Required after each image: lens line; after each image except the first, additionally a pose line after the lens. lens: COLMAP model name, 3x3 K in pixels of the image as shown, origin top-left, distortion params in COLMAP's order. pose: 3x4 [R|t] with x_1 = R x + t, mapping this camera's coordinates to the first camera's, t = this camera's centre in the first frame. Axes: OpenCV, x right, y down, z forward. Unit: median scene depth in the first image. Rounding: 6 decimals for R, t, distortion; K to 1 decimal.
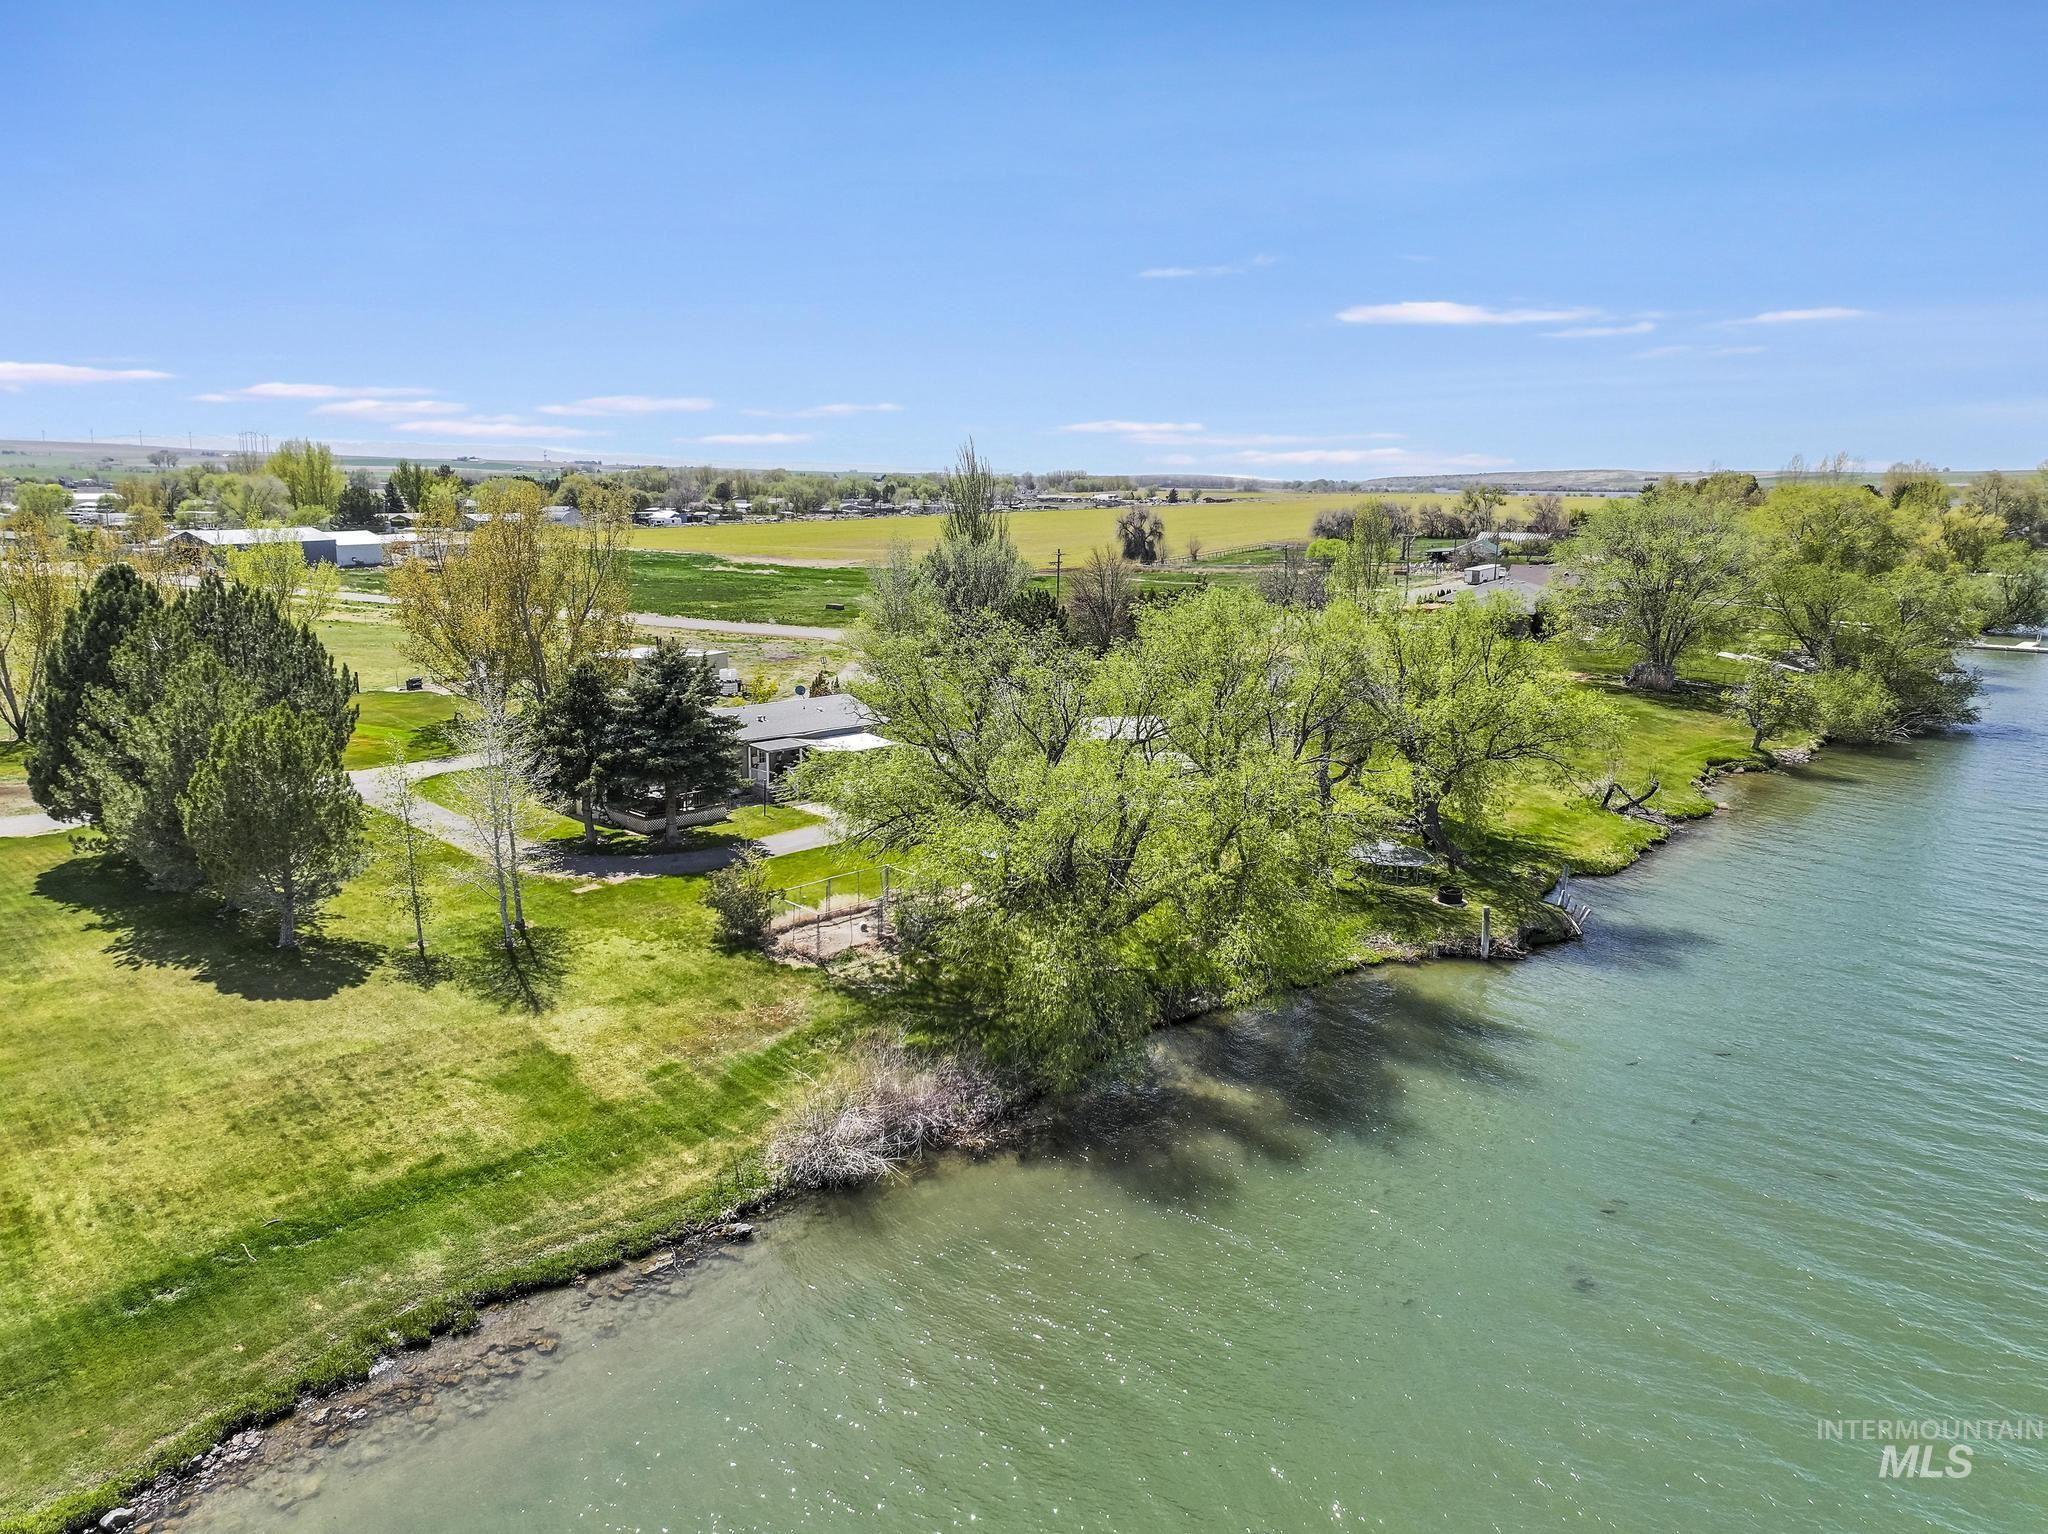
lens RADIAL K [[1465.8, 0, 1015.1], [0, 1465.8, 760.8], [0, 0, 1]] dist [0.001512, 0.020474]
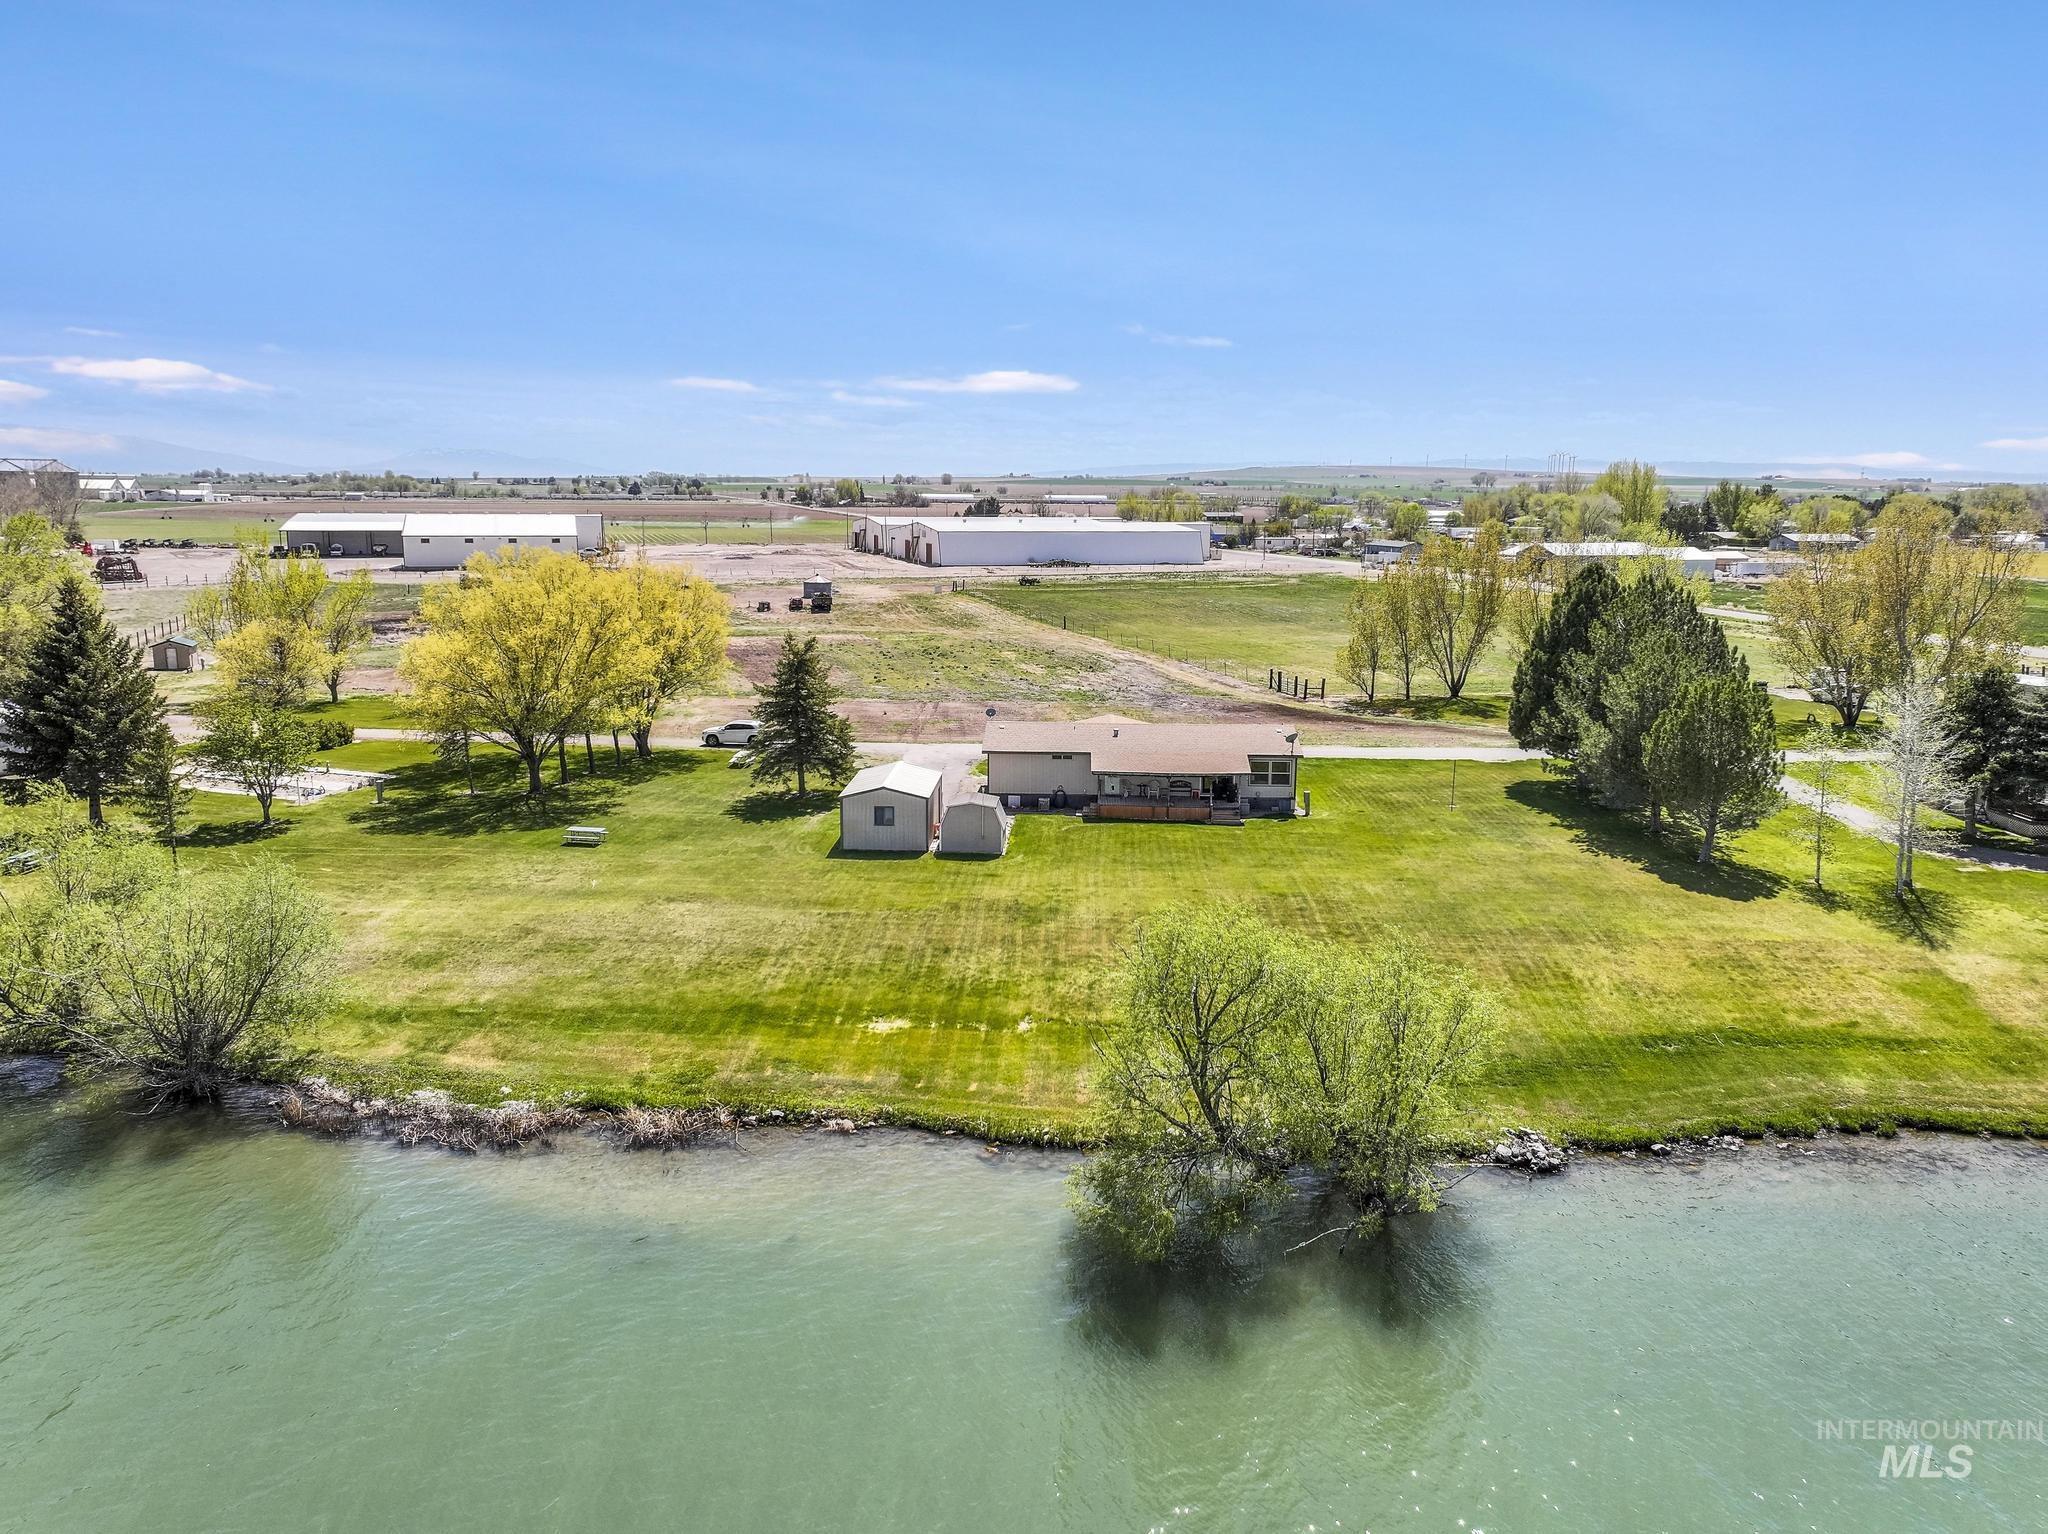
lens RADIAL K [[1465.8, 0, 1024.1], [0, 1465.8, 763.3], [0, 0, 1]] dist [0.001512, 0.020474]
pose [[0.686815, 0.133201, -0.714523, -0.002777], [-0.141101, 0.988797, 0.048701, 0.068283], [0.713005, 0.067371, 0.697915, -0.345727]]
